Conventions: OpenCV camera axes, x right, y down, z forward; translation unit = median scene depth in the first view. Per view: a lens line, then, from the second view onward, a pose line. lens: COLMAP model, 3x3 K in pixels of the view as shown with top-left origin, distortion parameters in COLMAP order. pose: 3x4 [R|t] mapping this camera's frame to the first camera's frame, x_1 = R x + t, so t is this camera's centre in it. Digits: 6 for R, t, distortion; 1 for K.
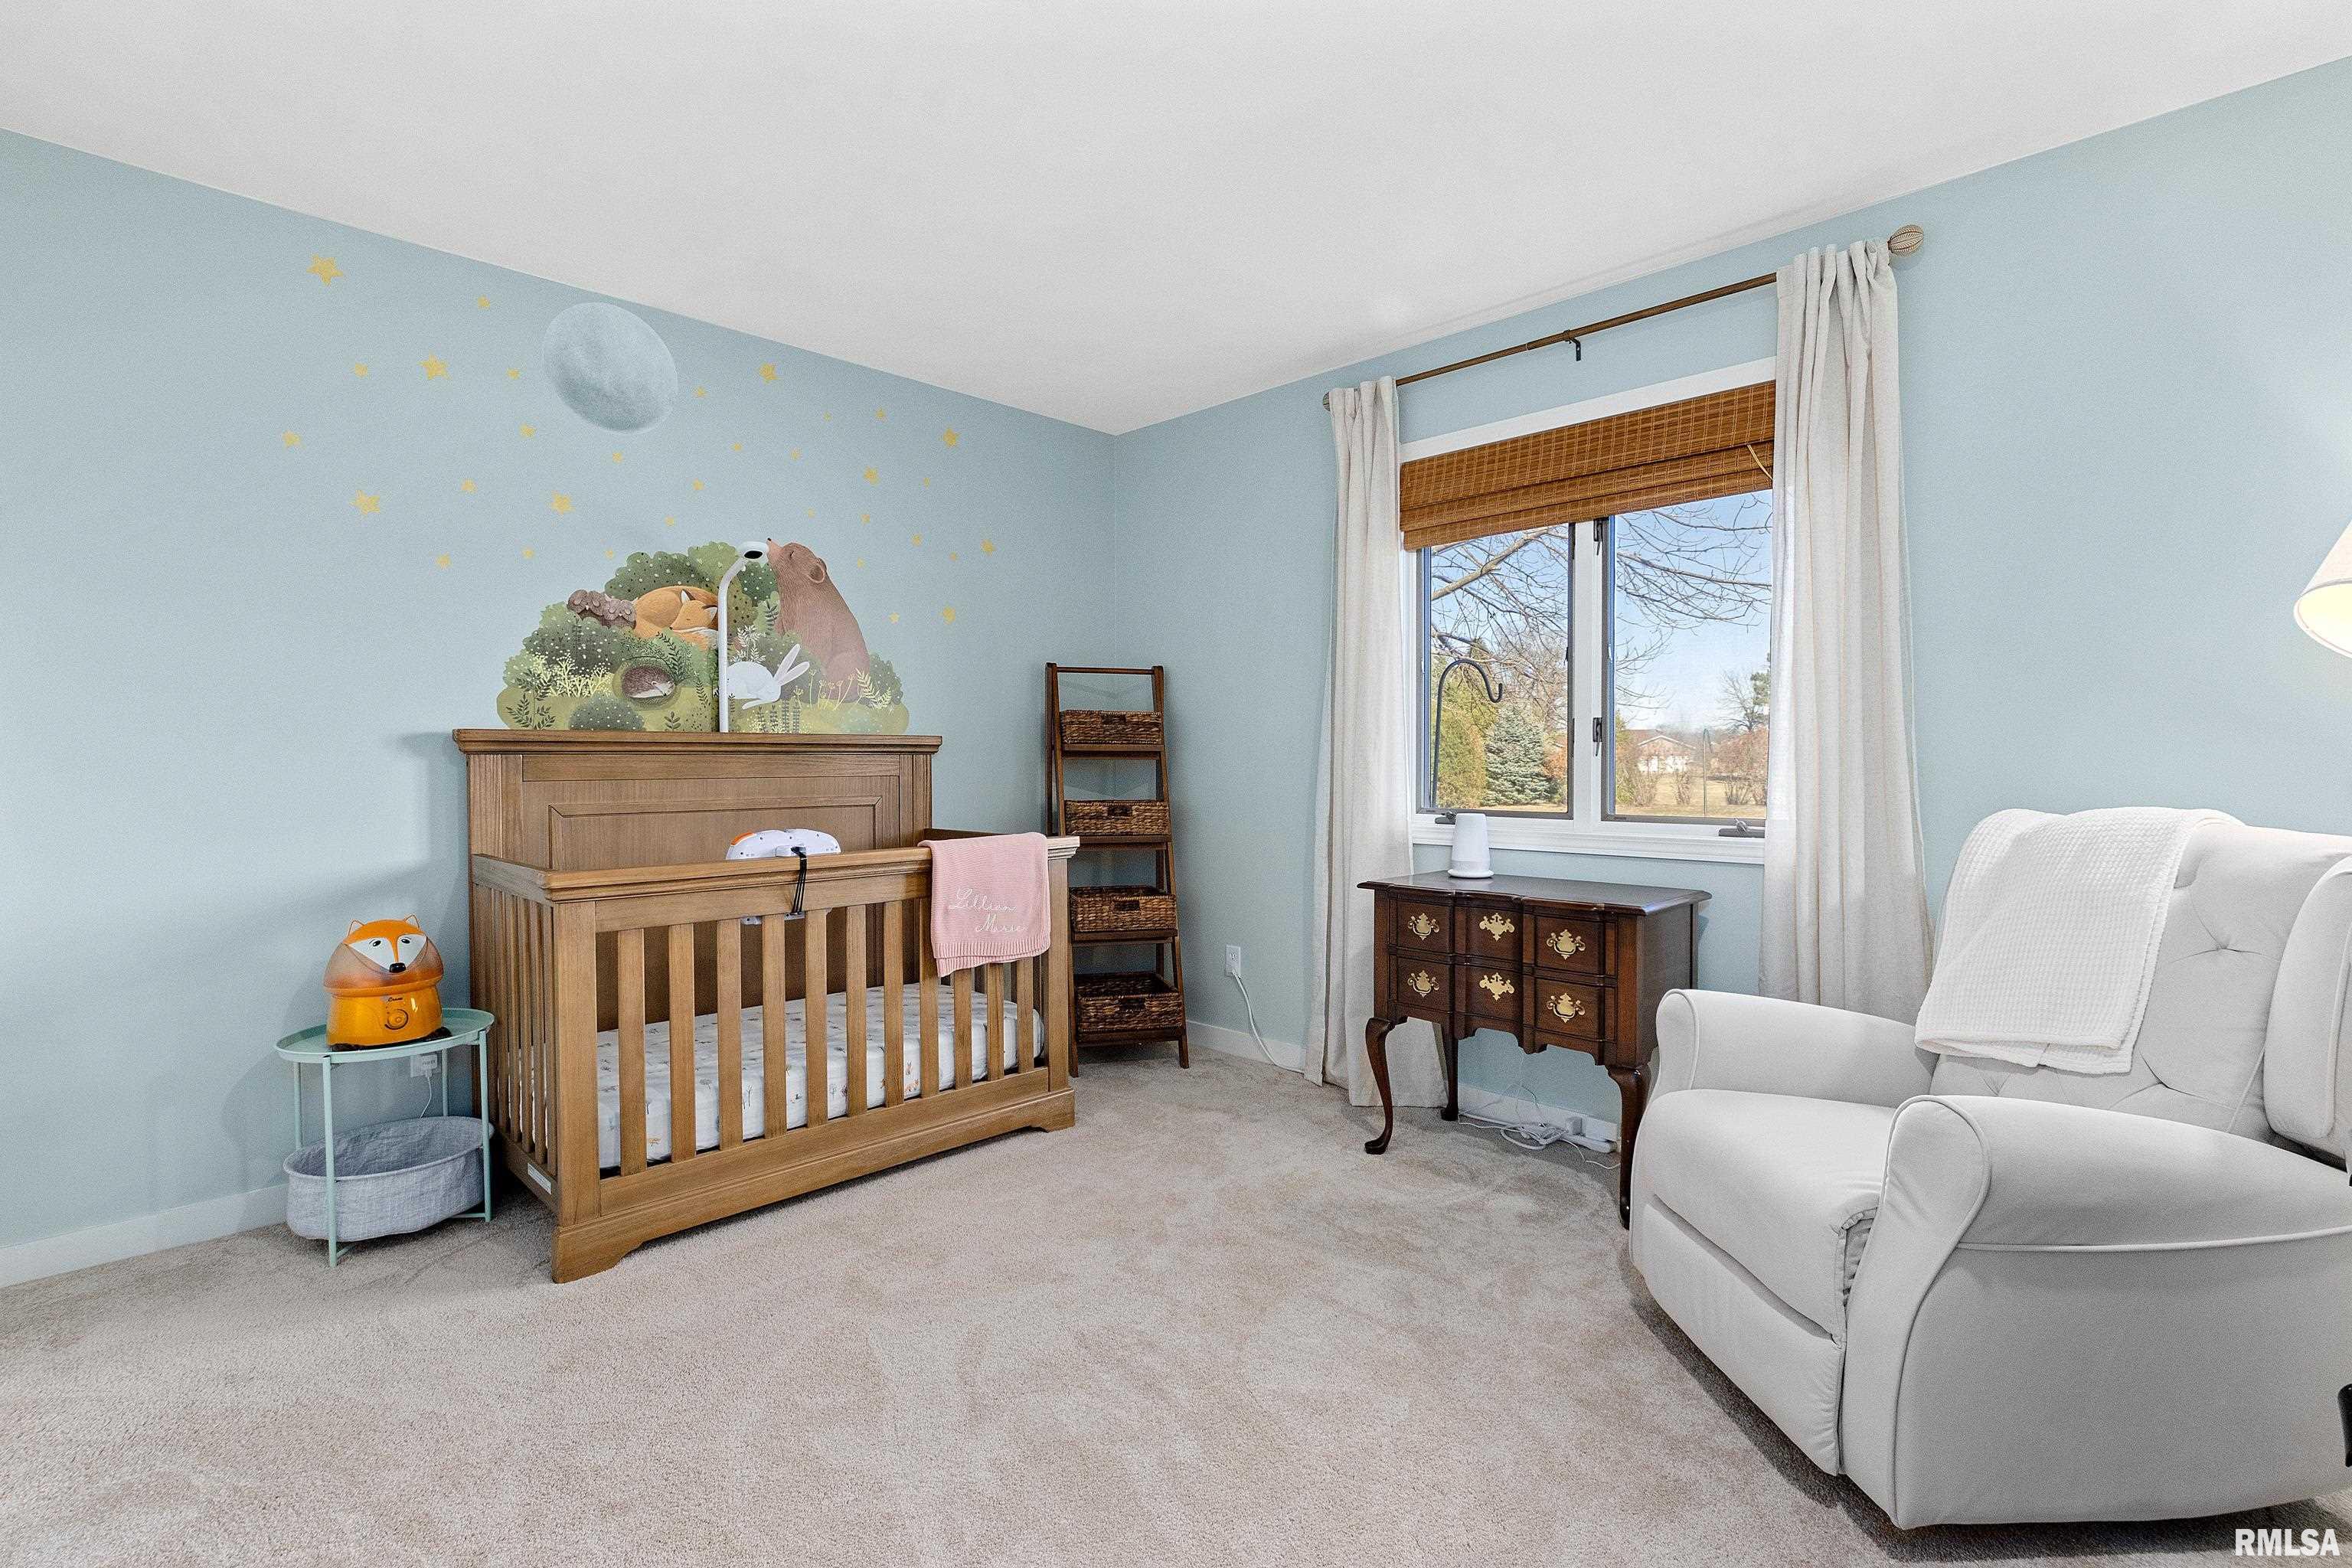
lens RADIAL K [[1093.4, 0, 1174.4], [0, 1093.4, 787.7], [0, 0, 1]] dist [-0.000772, -0.001825]
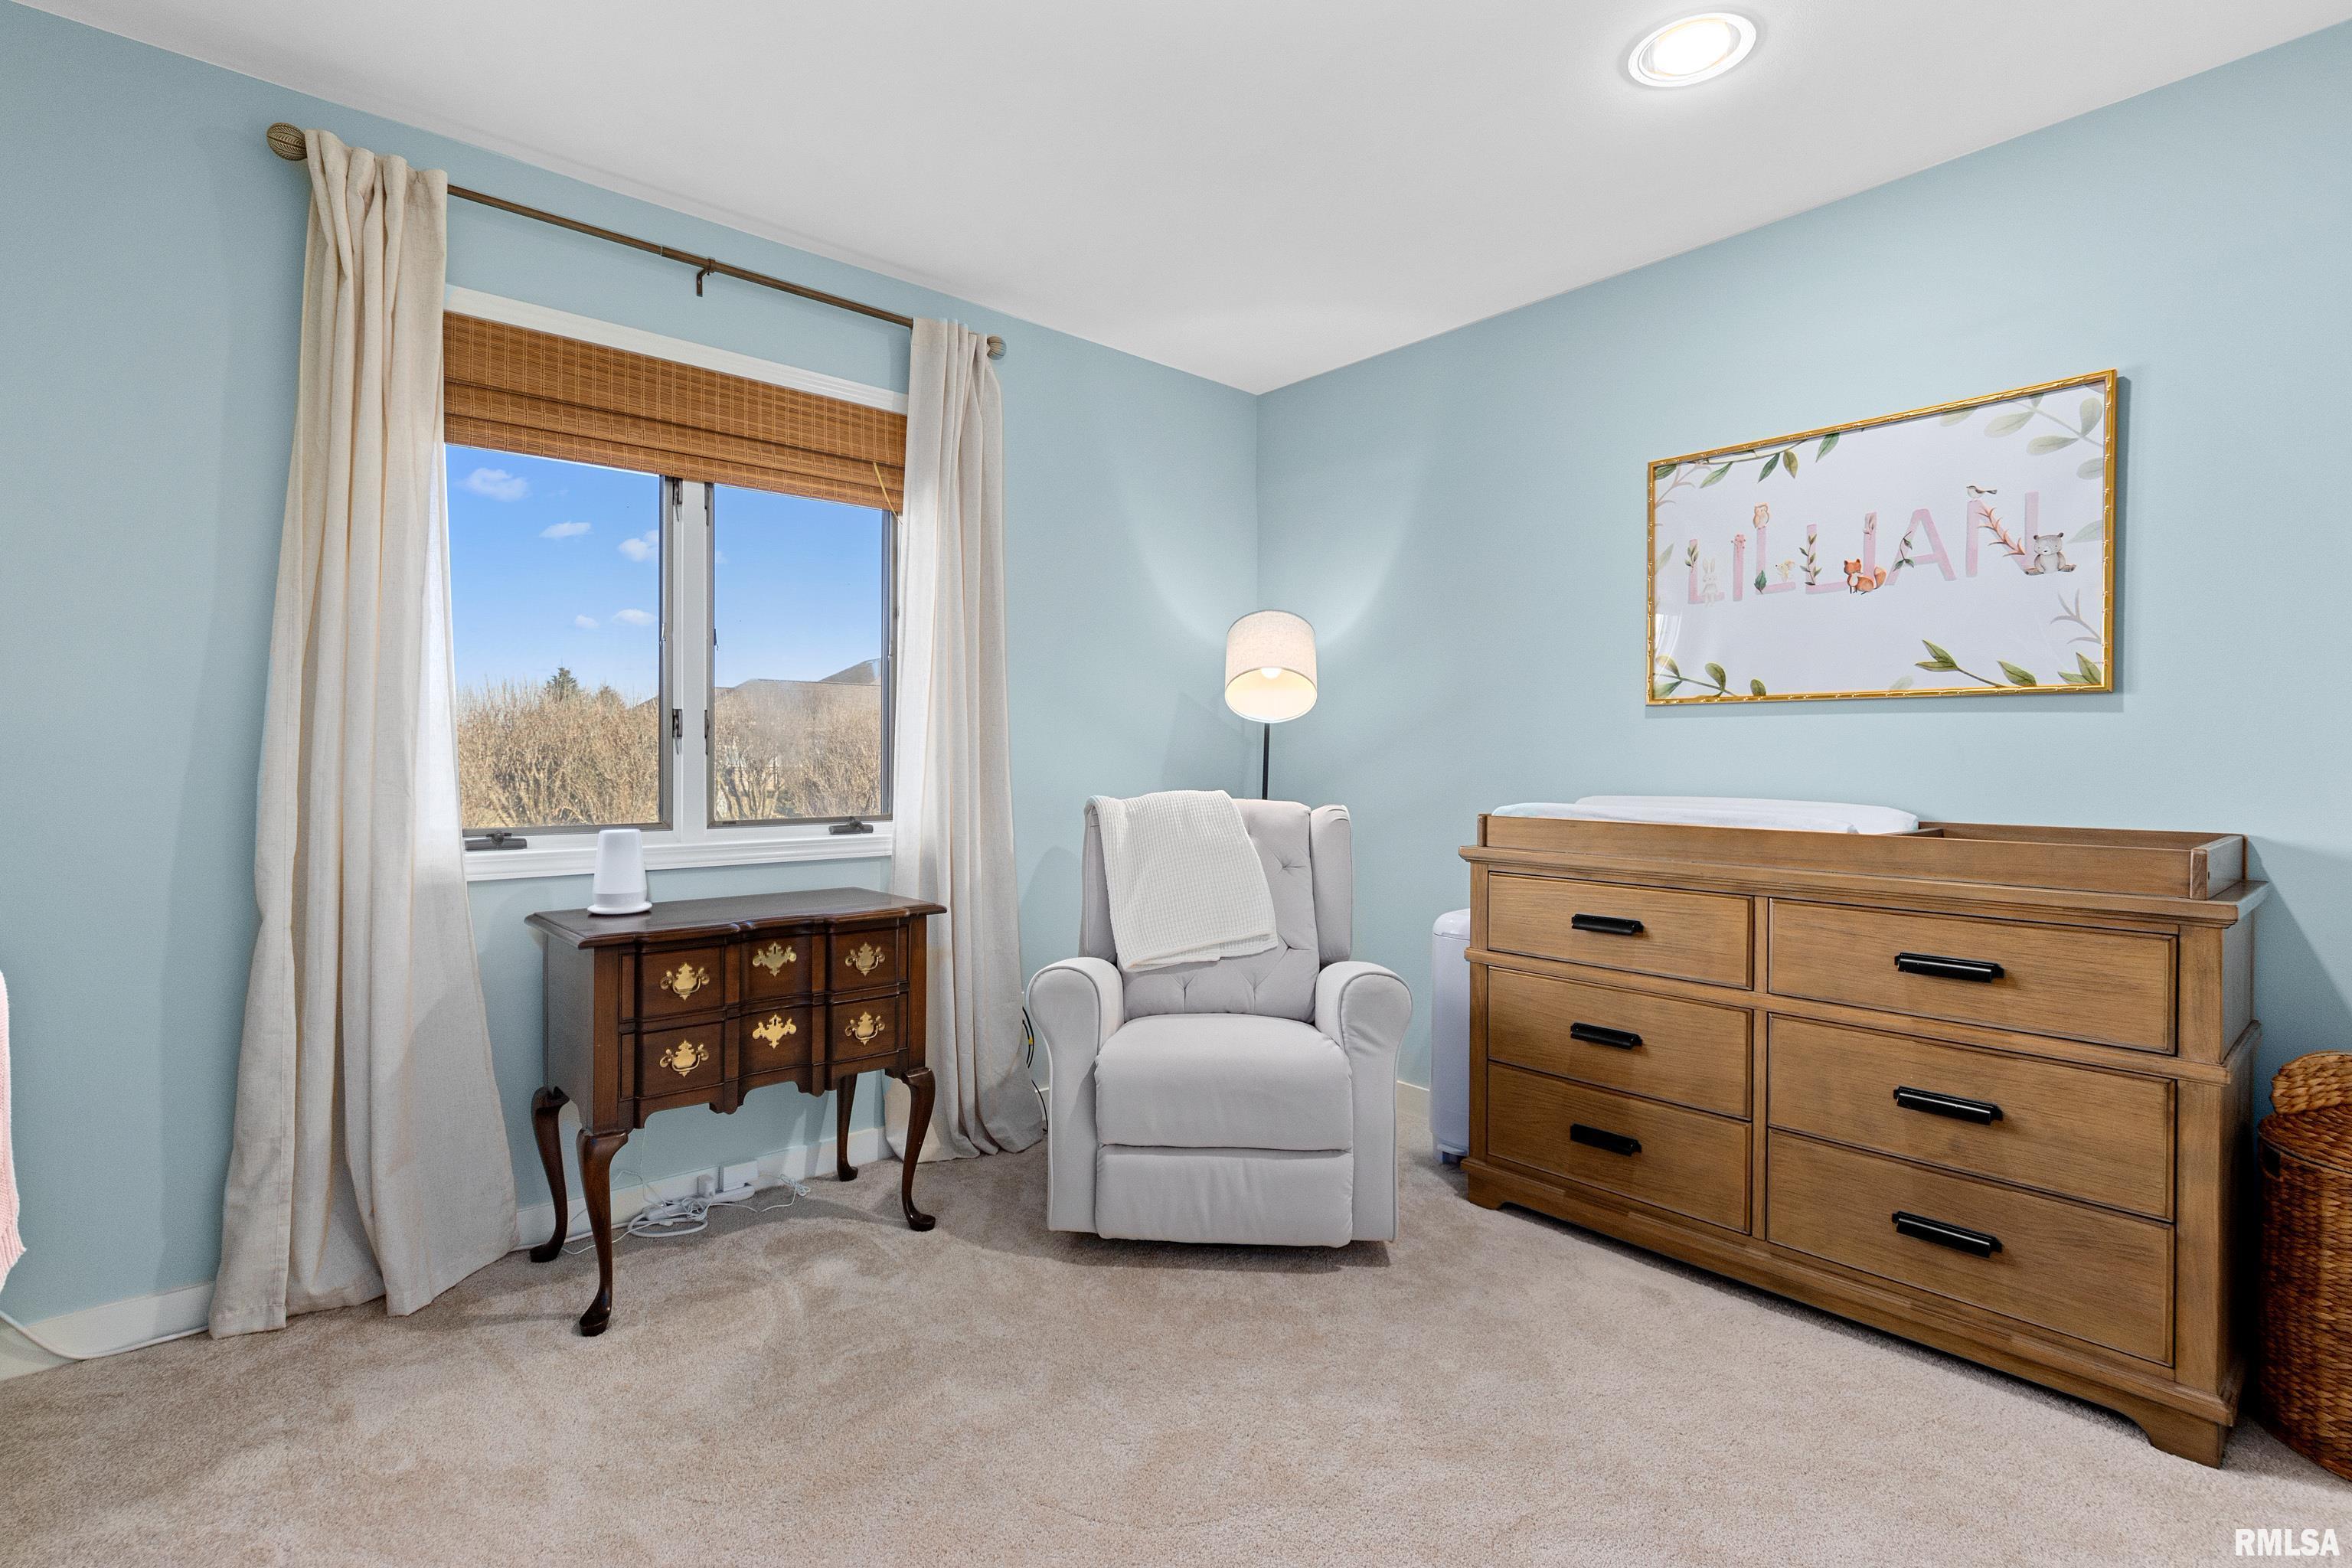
lens RADIAL K [[1093.4, 0, 1174.2], [0, 1093.4, 763.3], [0, 0, 1]] dist [-0.000772, -0.001825]
pose [[0.081625, -0.002887, 0.996659, -0.493850], [0.019302, 0.999813, 0.001315, -0.016825], [-0.996476, 0.019130, 0.081666, 0.605239]]
